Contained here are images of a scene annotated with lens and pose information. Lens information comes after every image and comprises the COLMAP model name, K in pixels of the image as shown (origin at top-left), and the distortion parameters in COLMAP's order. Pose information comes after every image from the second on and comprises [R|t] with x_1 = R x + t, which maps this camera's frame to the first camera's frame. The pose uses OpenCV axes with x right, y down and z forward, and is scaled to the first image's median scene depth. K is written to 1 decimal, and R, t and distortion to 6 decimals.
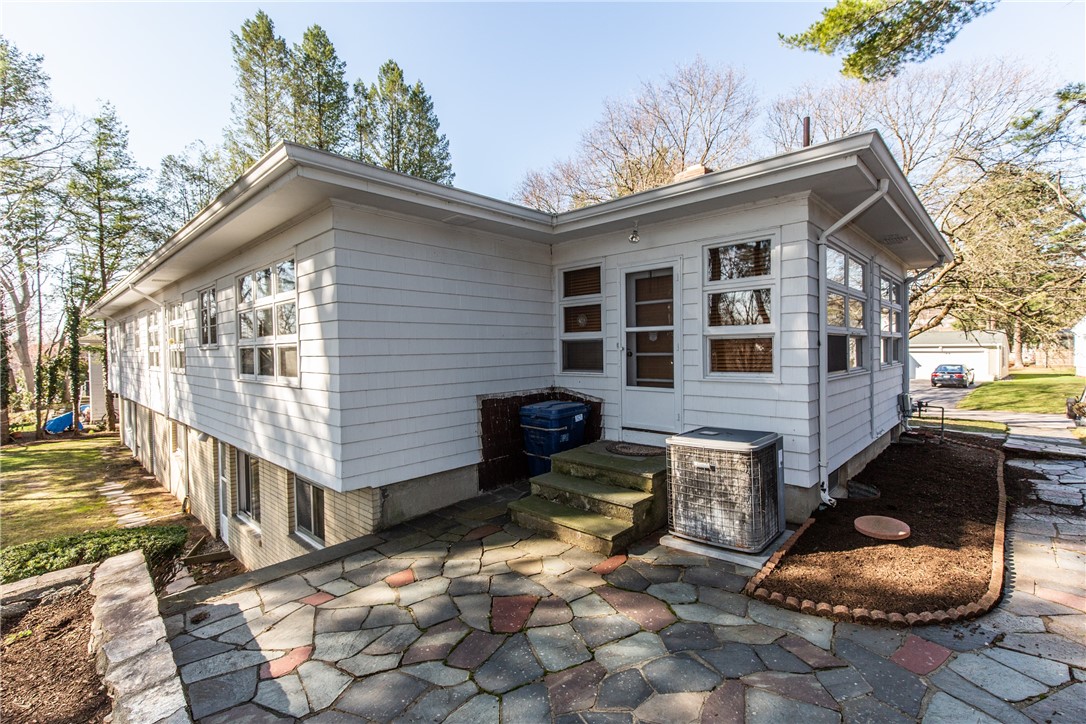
lens RADIAL K [[485.5, 0, 543.0], [0, 485.5, 362.0], [0, 0, 1]] dist [0.000727, -0.000173]
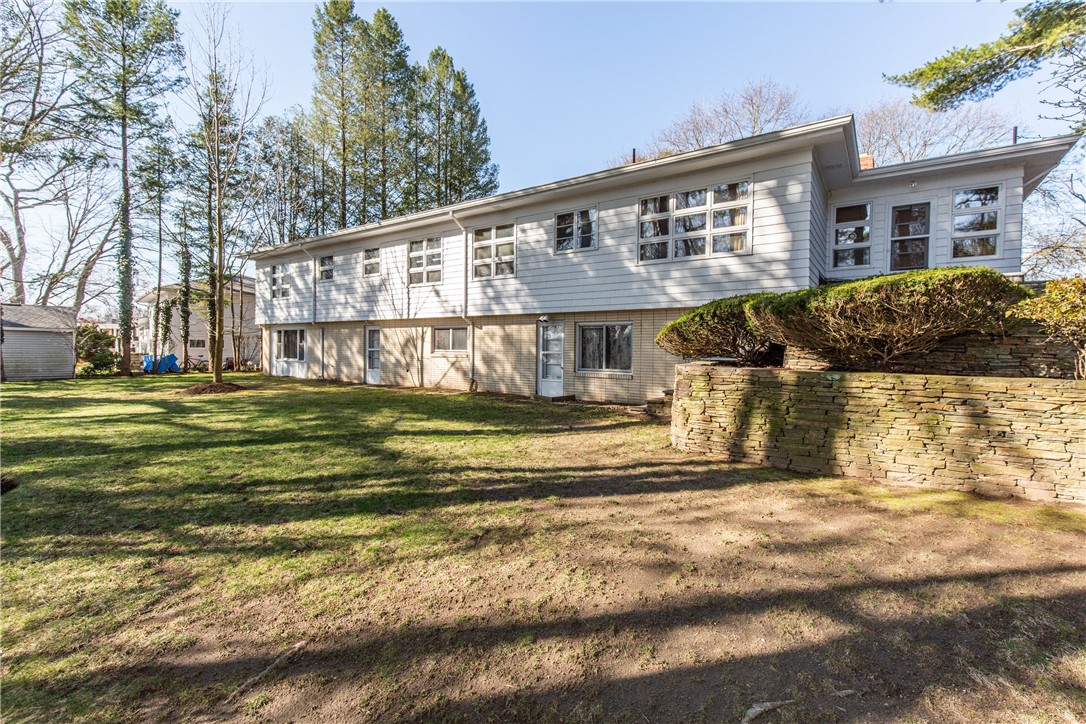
lens RADIAL K [[485.5, 0, 543.0], [0, 485.5, 362.0], [0, 0, 1]] dist [0.000727, -0.000173]
pose [[0.989363, 0.022112, 0.143777, -0.348329], [-0.022299, 0.999751, -0.000314, 0.107457], [-0.143748, -0.002895, 0.989610, -0.148619]]
